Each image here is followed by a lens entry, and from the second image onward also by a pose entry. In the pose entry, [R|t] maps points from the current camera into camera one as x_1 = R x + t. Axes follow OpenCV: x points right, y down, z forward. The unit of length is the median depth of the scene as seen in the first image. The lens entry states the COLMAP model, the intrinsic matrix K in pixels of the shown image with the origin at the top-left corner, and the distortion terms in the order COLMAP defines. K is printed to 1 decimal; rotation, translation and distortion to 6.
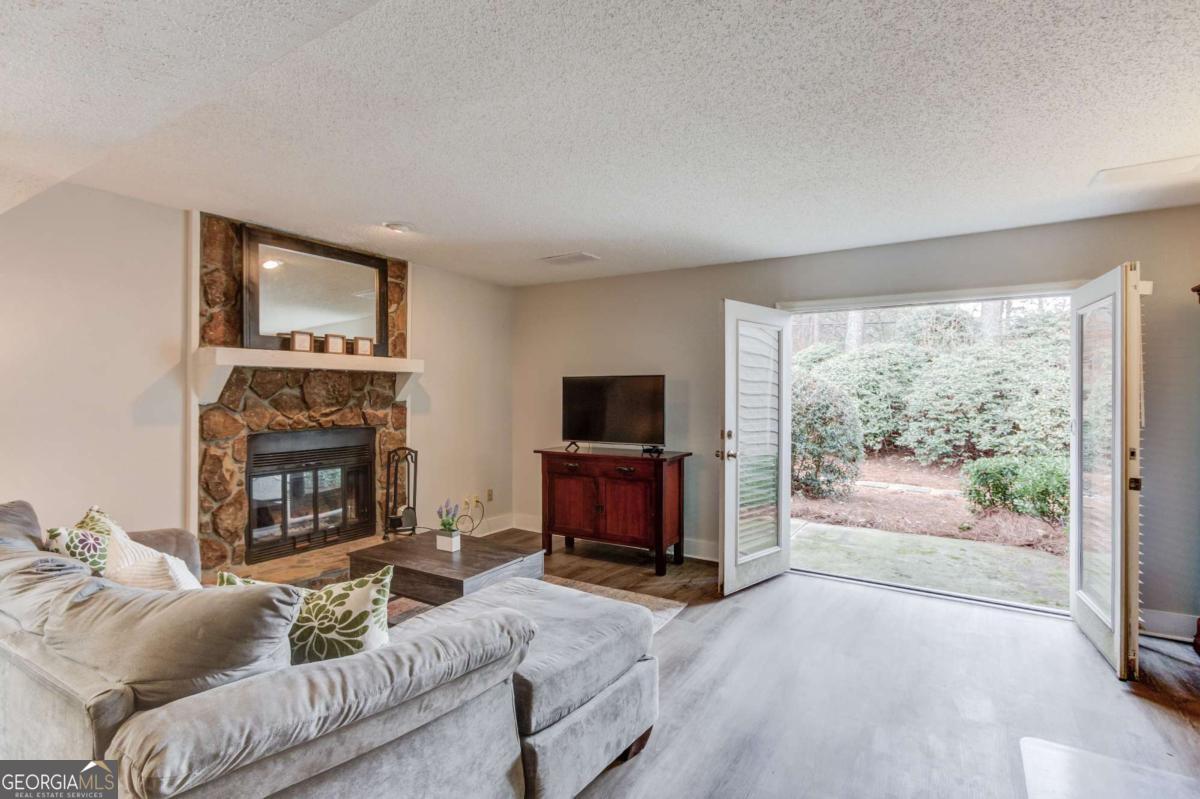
lens RADIAL K [[573.8, 0, 597.6], [0, 573.8, 389.0], [0, 0, 1]] dist [-0.019166, 0.006340]
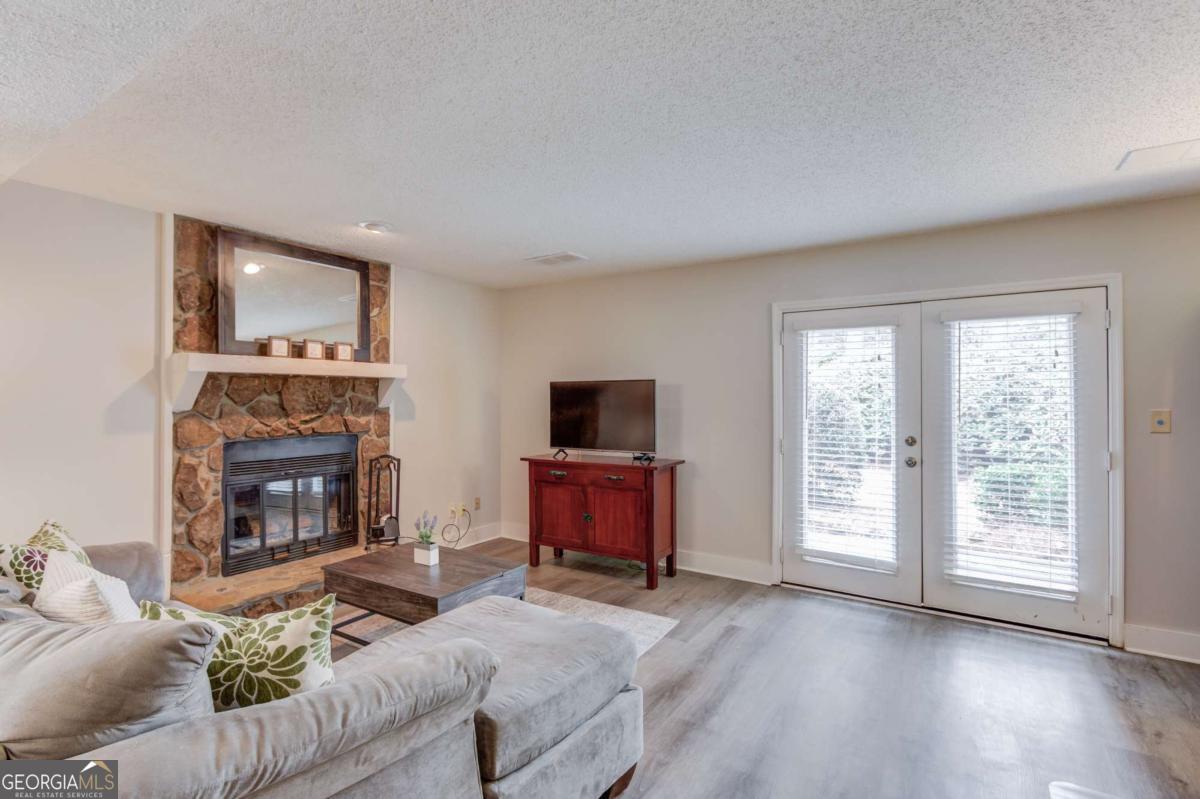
lens RADIAL K [[573.8, 0, 575.1], [0, 573.8, 390.3], [0, 0, 1]] dist [-0.019166, 0.006340]
pose [[0.999419, -0.004821, -0.033749, 0.019273], [0.004610, 0.999969, -0.006323, -0.000577], [0.033778, 0.006164, 0.999410, 0.048757]]
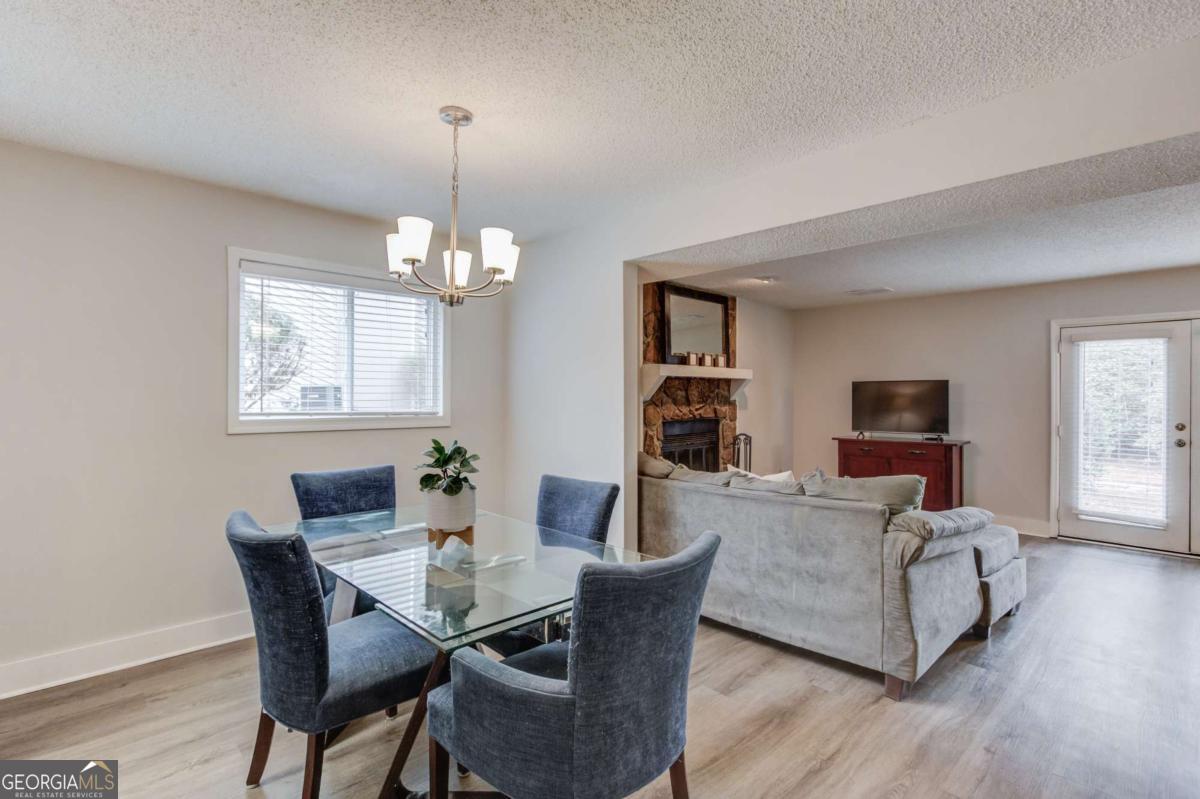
lens RADIAL K [[573.8, 0, 608.9], [0, 573.8, 397.0], [0, 0, 1]] dist [-0.019166, 0.006340]
pose [[0.973014, -0.001737, -0.230740, -0.414160], [0.003669, 0.999962, 0.007942, 0.002244], [0.230717, -0.008574, 0.972983, -0.509269]]
